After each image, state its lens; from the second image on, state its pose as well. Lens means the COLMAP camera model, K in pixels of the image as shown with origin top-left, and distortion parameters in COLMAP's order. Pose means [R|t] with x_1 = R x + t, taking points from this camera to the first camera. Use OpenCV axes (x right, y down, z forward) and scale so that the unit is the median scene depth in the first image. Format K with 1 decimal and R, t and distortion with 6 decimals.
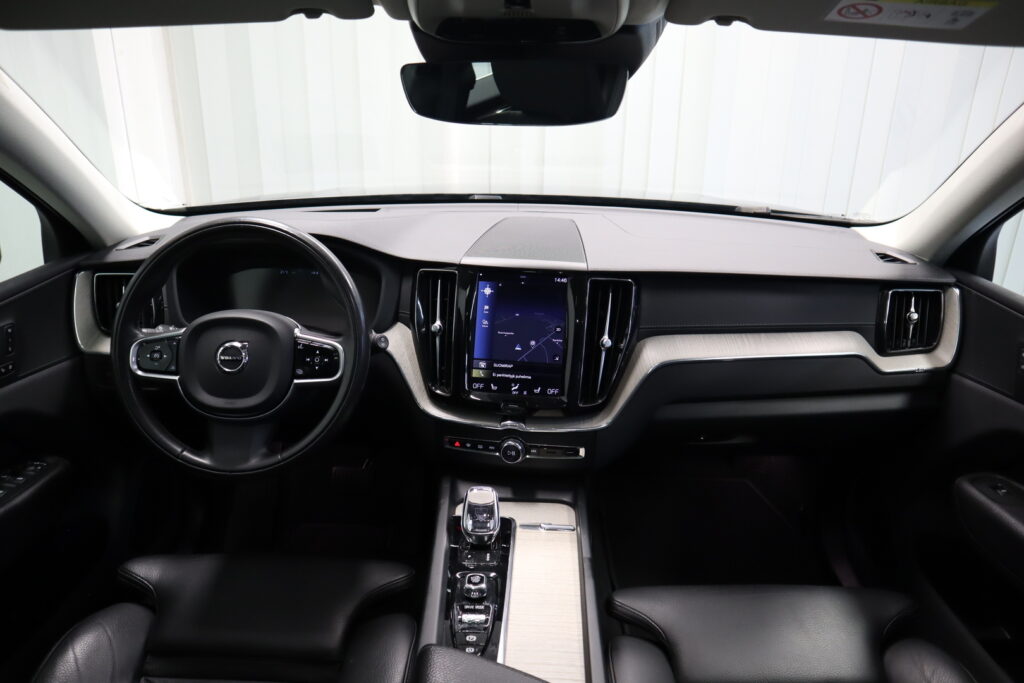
lens RADIAL K [[707.3, 0, 508.7], [0, 707.3, 341.0], [0, 0, 1]] dist [-0.111971, 0.068673]
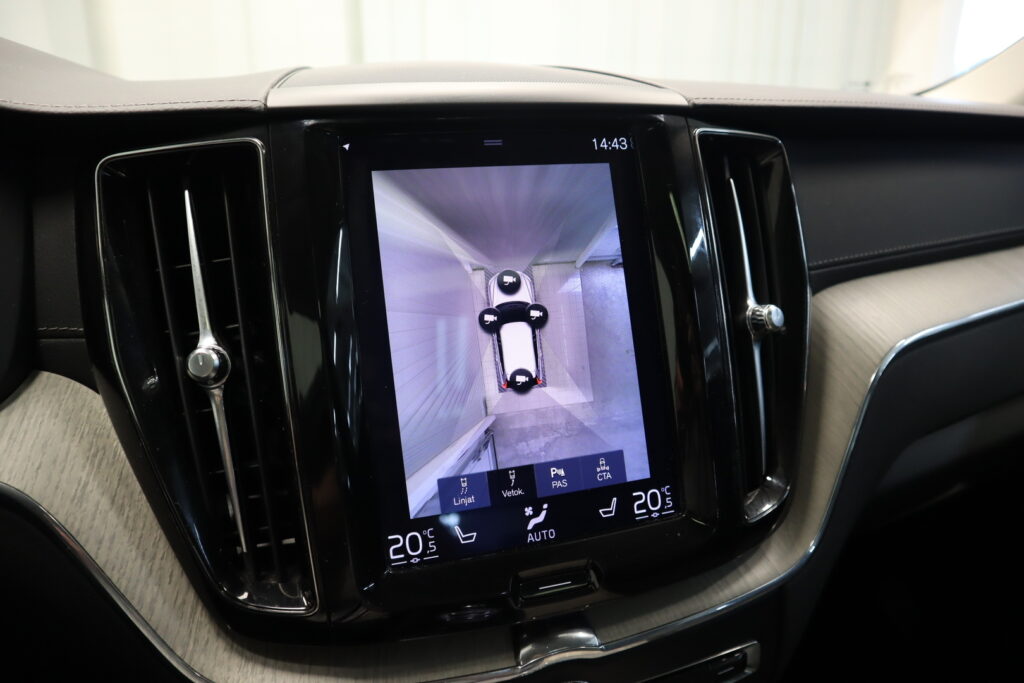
lens RADIAL K [[707.3, 0, 512.5], [0, 707.3, 343.5], [0, 0, 1]] dist [-0.111971, 0.068673]
pose [[0.900153, -0.158291, 0.405793, -0.106116], [0.179895, 0.983565, -0.015387, -0.001847], [-0.396688, 0.086851, 0.913835, 0.742323]]
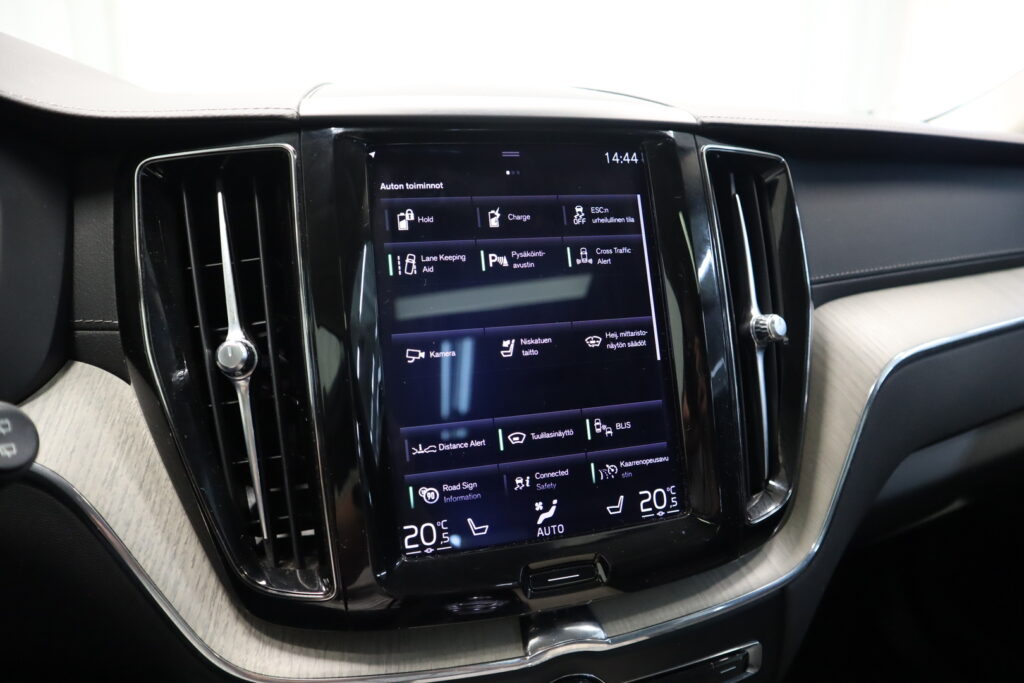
lens RADIAL K [[707.3, 0, 514.8], [0, 707.3, 347.2], [0, 0, 1]] dist [-0.111971, 0.068673]
pose [[0.904497, -0.128916, 0.406529, -0.116394], [0.162210, 0.985570, -0.048367, 0.008747], [-0.394428, 0.109691, 0.912357, 0.732604]]
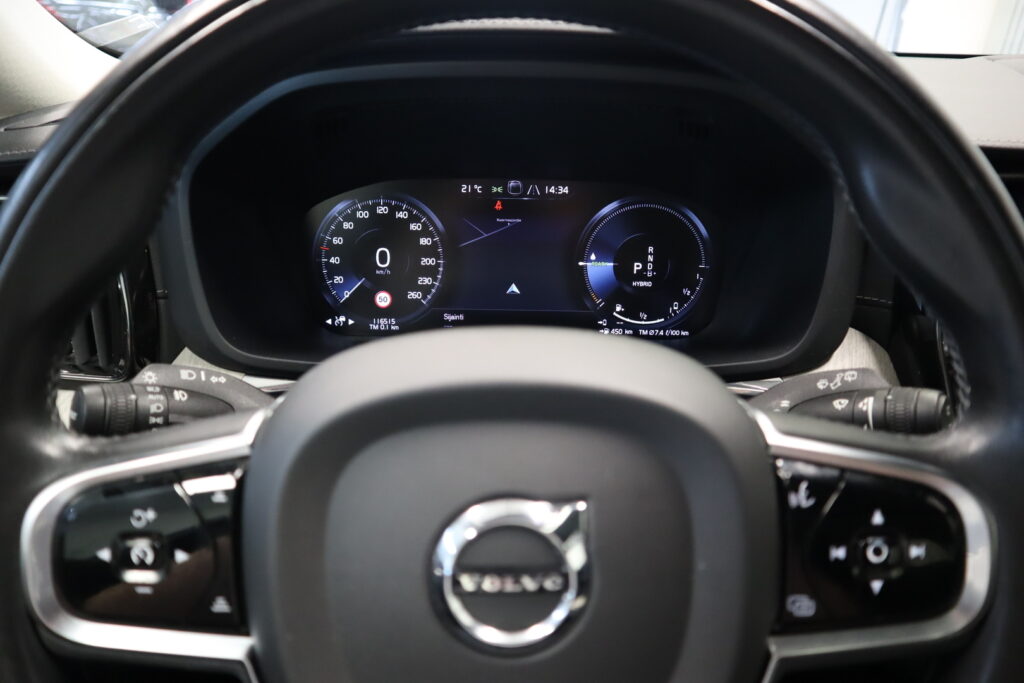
lens RADIAL K [[707.3, 0, 510.8], [0, 707.3, 341.4], [0, 0, 1]] dist [-0.111971, 0.068673]
pose [[0.999635, -0.026313, 0.006174, -0.348258], [0.025506, 0.993978, 0.106572, -0.060447], [-0.008941, -0.106375, 0.994286, 0.700289]]
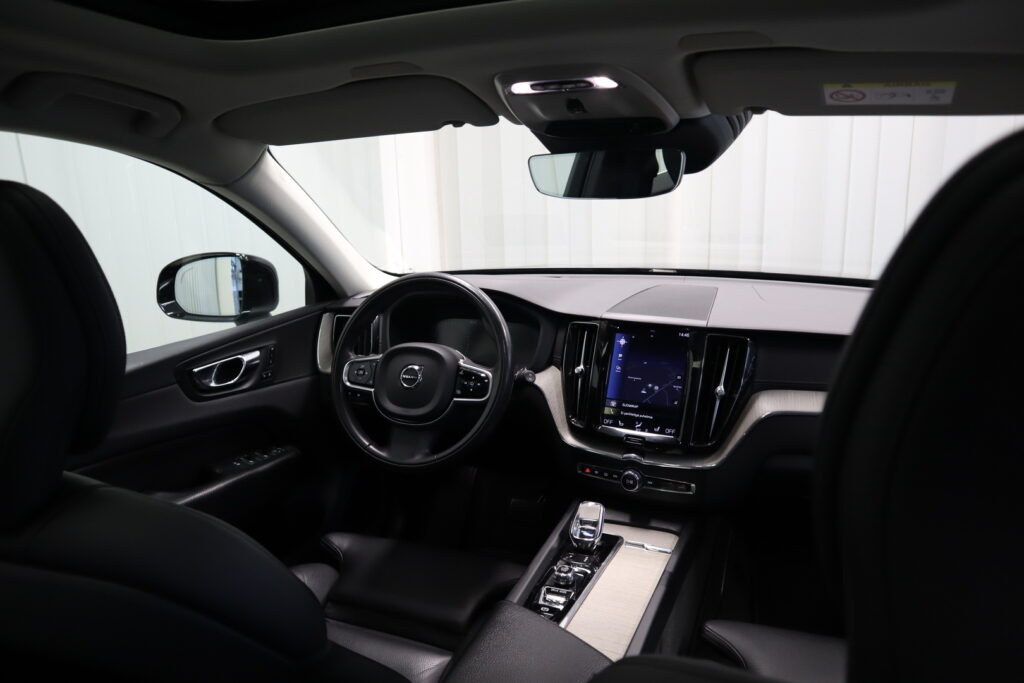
lens RADIAL K [[707.3, 0, 512.6], [0, 707.3, 343.2], [0, 0, 1]] dist [-0.111971, 0.068673]
pose [[0.933549, 0.048045, -0.355215, 0.220404], [-0.091167, 0.990214, -0.105665, 0.073630], [0.346663, 0.131027, 0.928793, -0.156493]]
